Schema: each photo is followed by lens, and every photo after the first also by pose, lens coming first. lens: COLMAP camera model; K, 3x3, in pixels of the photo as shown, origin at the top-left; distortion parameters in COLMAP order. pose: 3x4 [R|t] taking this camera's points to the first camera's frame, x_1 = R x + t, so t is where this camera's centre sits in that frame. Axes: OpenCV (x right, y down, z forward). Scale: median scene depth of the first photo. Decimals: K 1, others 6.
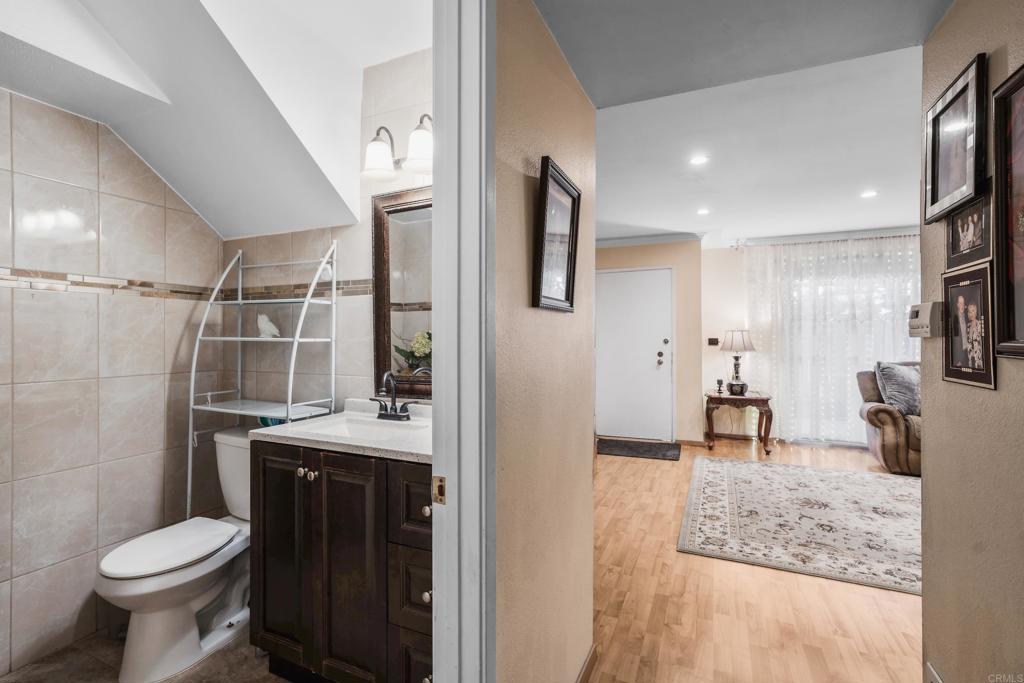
lens RADIAL K [[463.4, 0, 509.3], [0, 463.4, 336.2], [0, 0, 1]] dist [-0.005387, 0.004378]
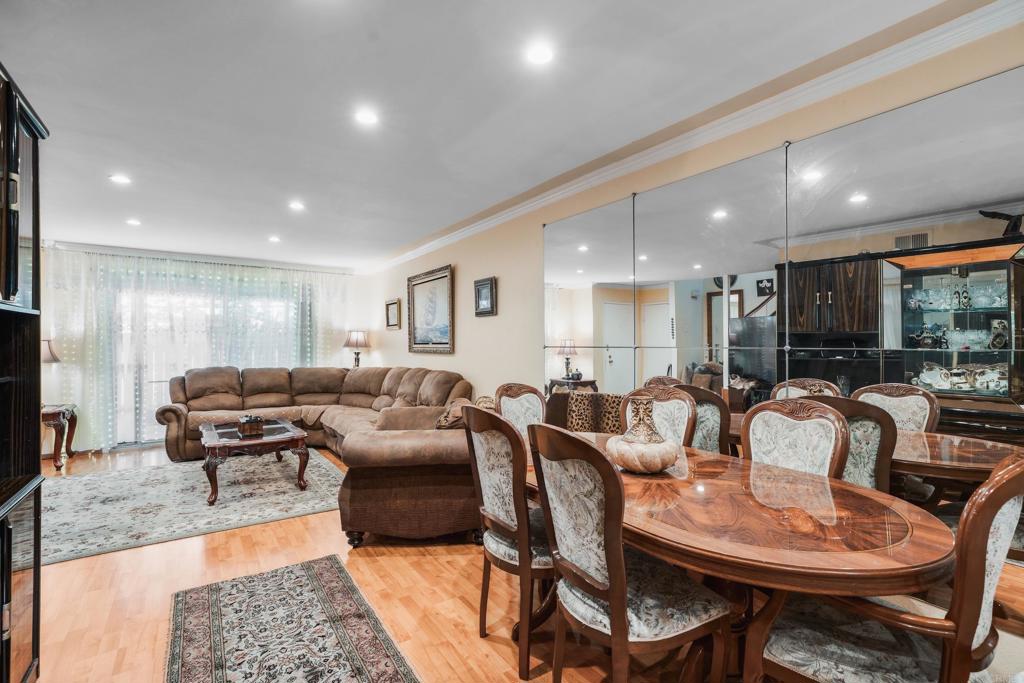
lens RADIAL K [[463.4, 0, 505.1], [0, 463.4, 340.4], [0, 0, 1]] dist [-0.005387, 0.004378]
pose [[0.516591, 0.005774, 0.856213, 0.206655], [-0.003366, 0.999983, -0.004713, -0.011308], [-0.856226, -0.000447, 0.516601, -0.283359]]
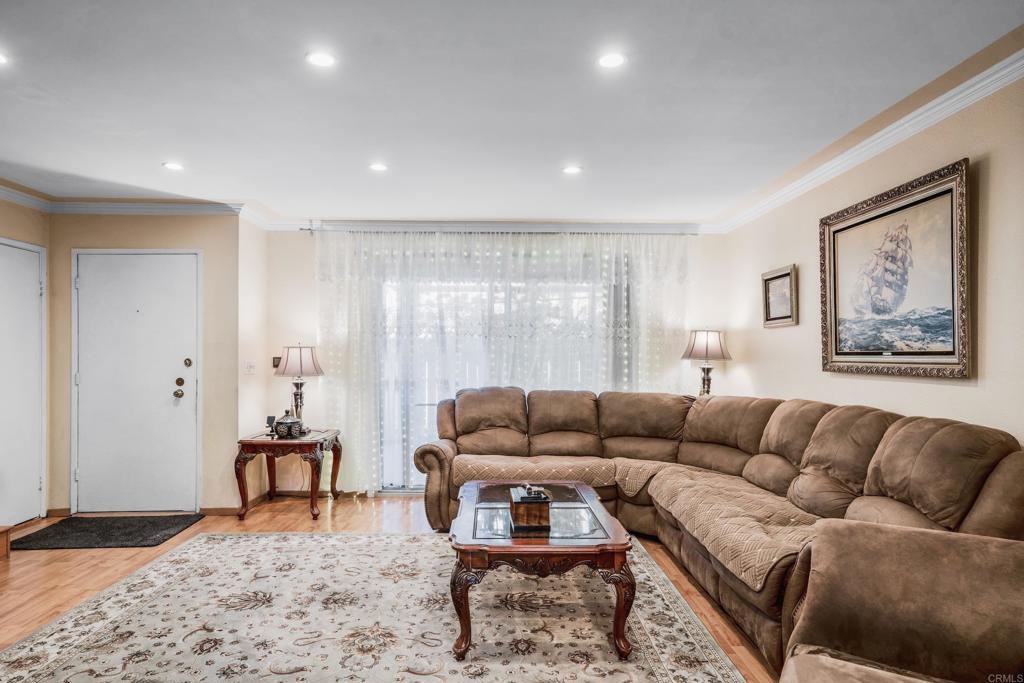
lens RADIAL K [[618.6, 0, 483.3], [0, 618.6, 351.8], [0, 0, 1]] dist [0.038932, 0.001317]
pose [[0.916196, 0.002945, 0.400719, 0.398946], [-0.004918, 0.999980, 0.003895, -0.010621], [-0.400699, -0.005539, 0.916193, 0.003397]]
